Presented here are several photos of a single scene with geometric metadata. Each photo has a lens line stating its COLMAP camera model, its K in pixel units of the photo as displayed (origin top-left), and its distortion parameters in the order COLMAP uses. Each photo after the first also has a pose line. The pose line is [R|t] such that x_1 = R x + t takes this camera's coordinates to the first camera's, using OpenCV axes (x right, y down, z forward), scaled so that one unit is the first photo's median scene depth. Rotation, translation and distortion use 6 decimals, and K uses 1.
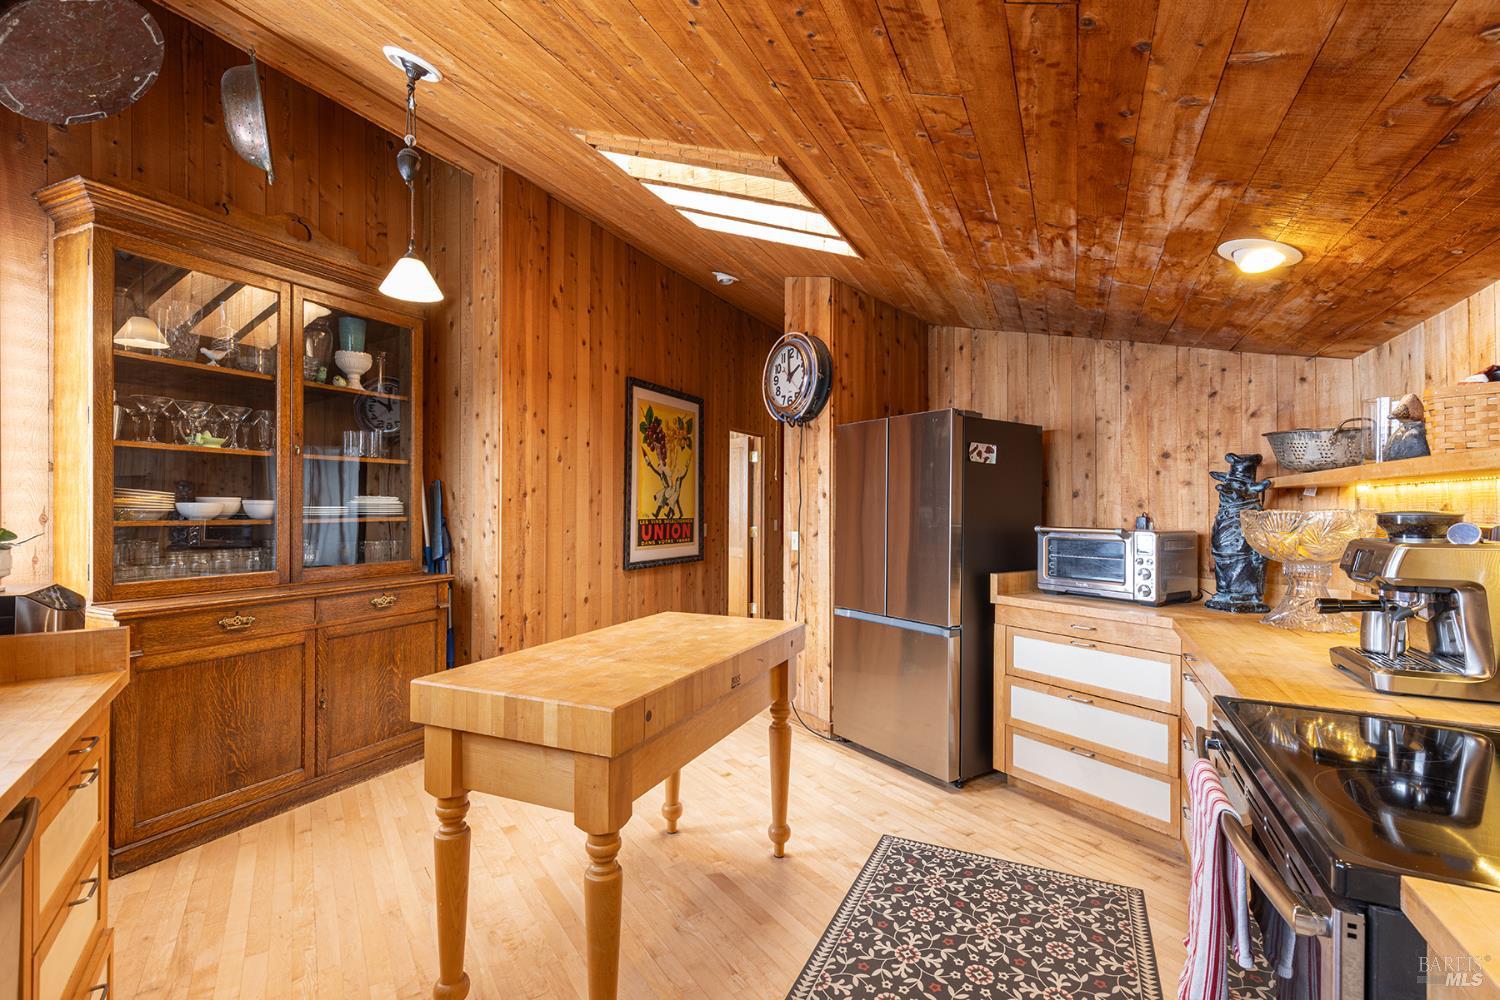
lens RADIAL K [[672.8, 0, 753.9], [0, 672.8, 505.3], [0, 0, 1]] dist [0.001418, 0.000048]
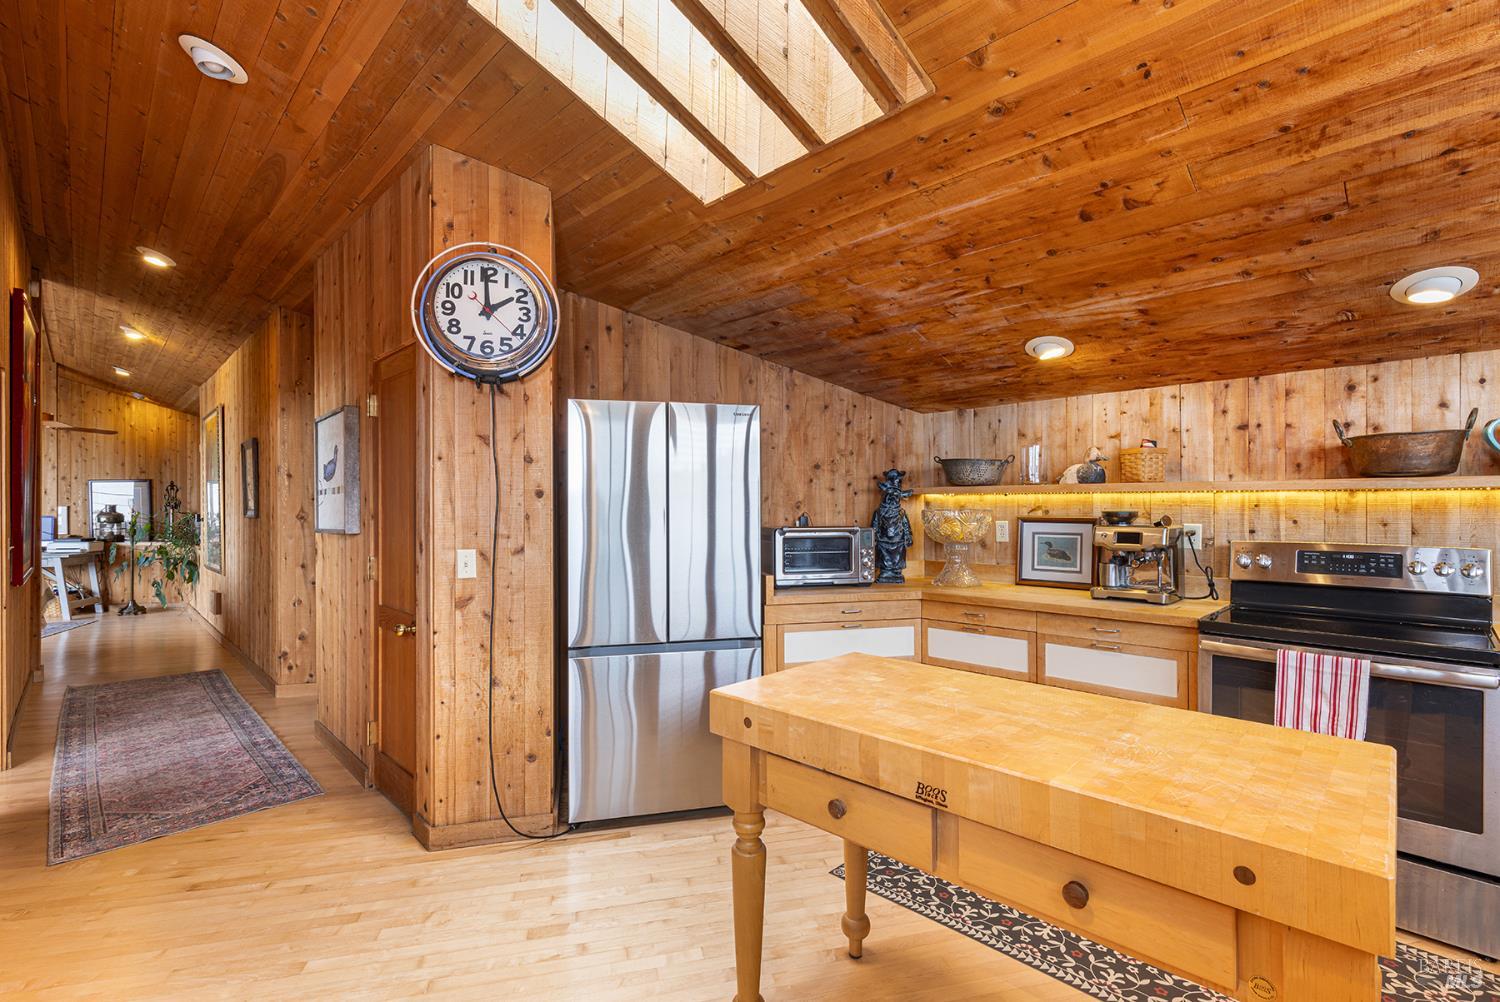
lens RADIAL K [[672.8, 0, 758.2], [0, 672.8, 505.2], [0, 0, 1]] dist [0.001418, 0.000048]
pose [[0.337998, -0.001603, 0.941145, -0.600518], [0.001886, 0.999998, 0.001026, -0.004014], [-0.941145, 0.001429, 0.338000, 0.682402]]
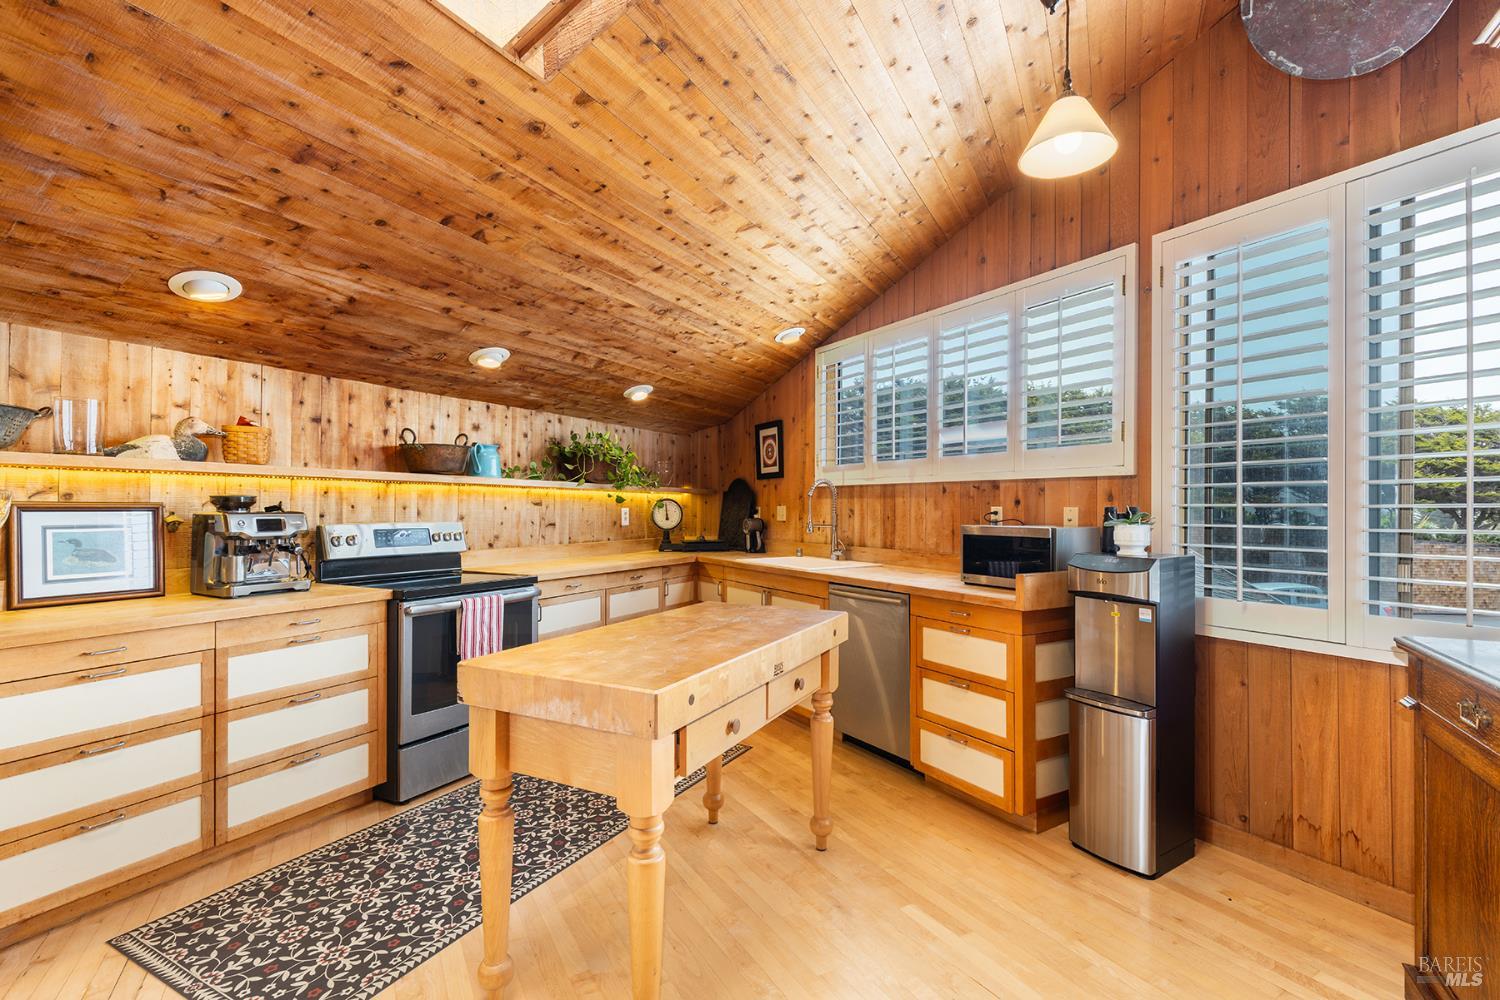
lens RADIAL K [[672.8, 0, 751.6], [0, 672.8, 504.4], [0, 0, 1]] dist [0.001418, 0.000048]
pose [[-0.998223, -0.008988, 0.058908, -0.205384], [-0.009169, 0.999954, -0.002799, 0.014304], [-0.058880, -0.003334, -0.998260, 1.346869]]
